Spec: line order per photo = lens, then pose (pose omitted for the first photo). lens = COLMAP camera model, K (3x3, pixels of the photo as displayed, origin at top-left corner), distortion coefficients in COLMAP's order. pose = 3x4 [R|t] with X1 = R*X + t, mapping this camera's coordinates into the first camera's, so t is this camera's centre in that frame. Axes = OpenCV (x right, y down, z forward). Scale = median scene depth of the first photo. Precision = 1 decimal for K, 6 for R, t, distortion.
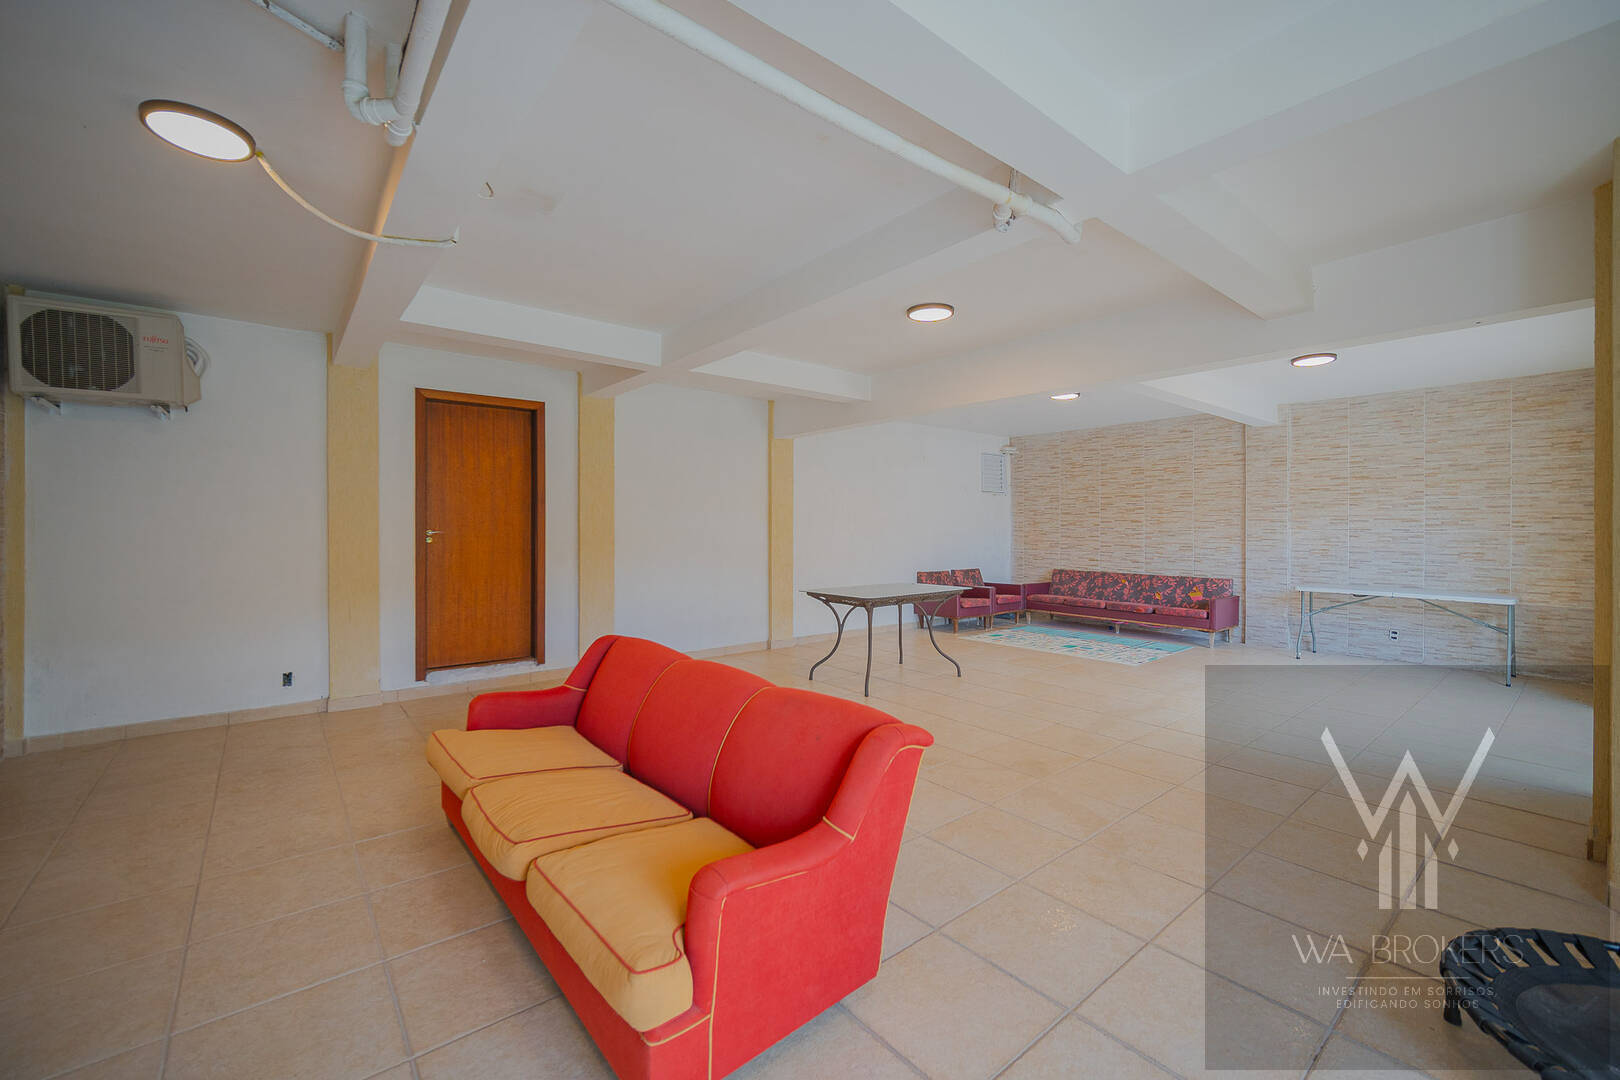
lens RADIAL K [[651.2, 0, 802.0], [0, 651.2, 529.6], [0, 0, 1]] dist [-0.000745, -0.001193]
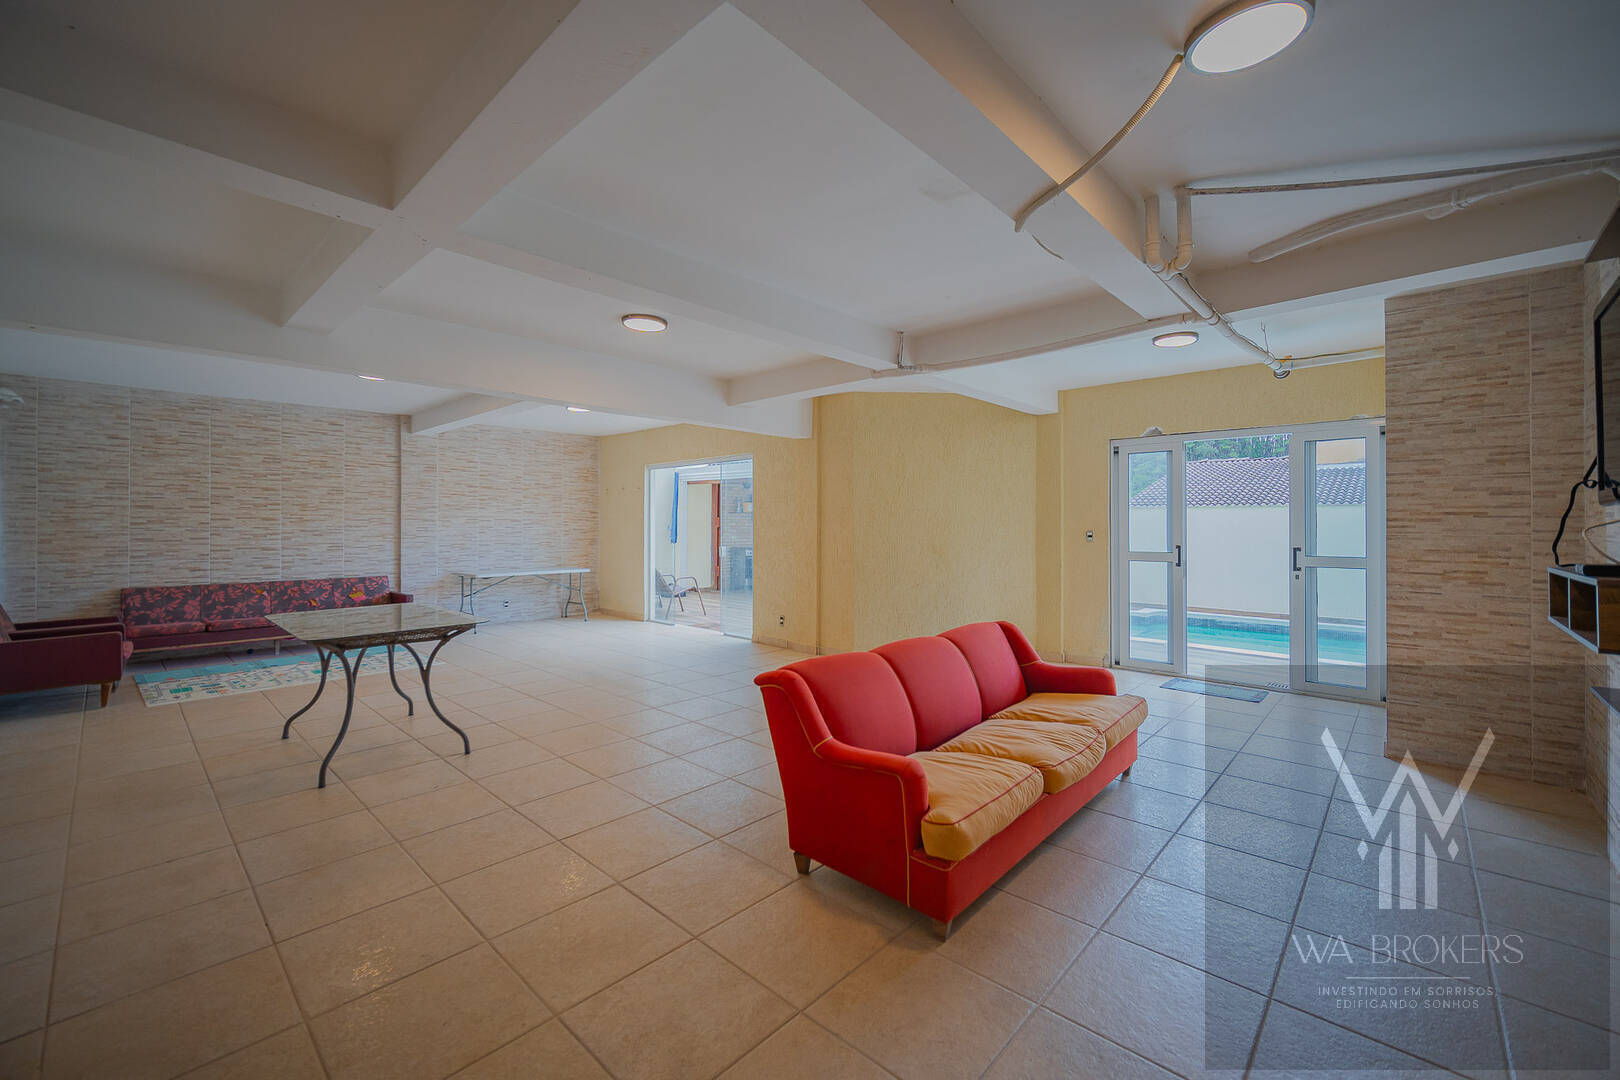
lens RADIAL K [[651.2, 0, 795.7], [0, 651.2, 530.0], [0, 0, 1]] dist [-0.000745, -0.001193]
pose [[-0.122968, -0.007978, 0.992379, -0.406653], [0.005635, 0.999946, 0.008737, -0.002213], [-0.992395, 0.006667, -0.122916, 0.429599]]
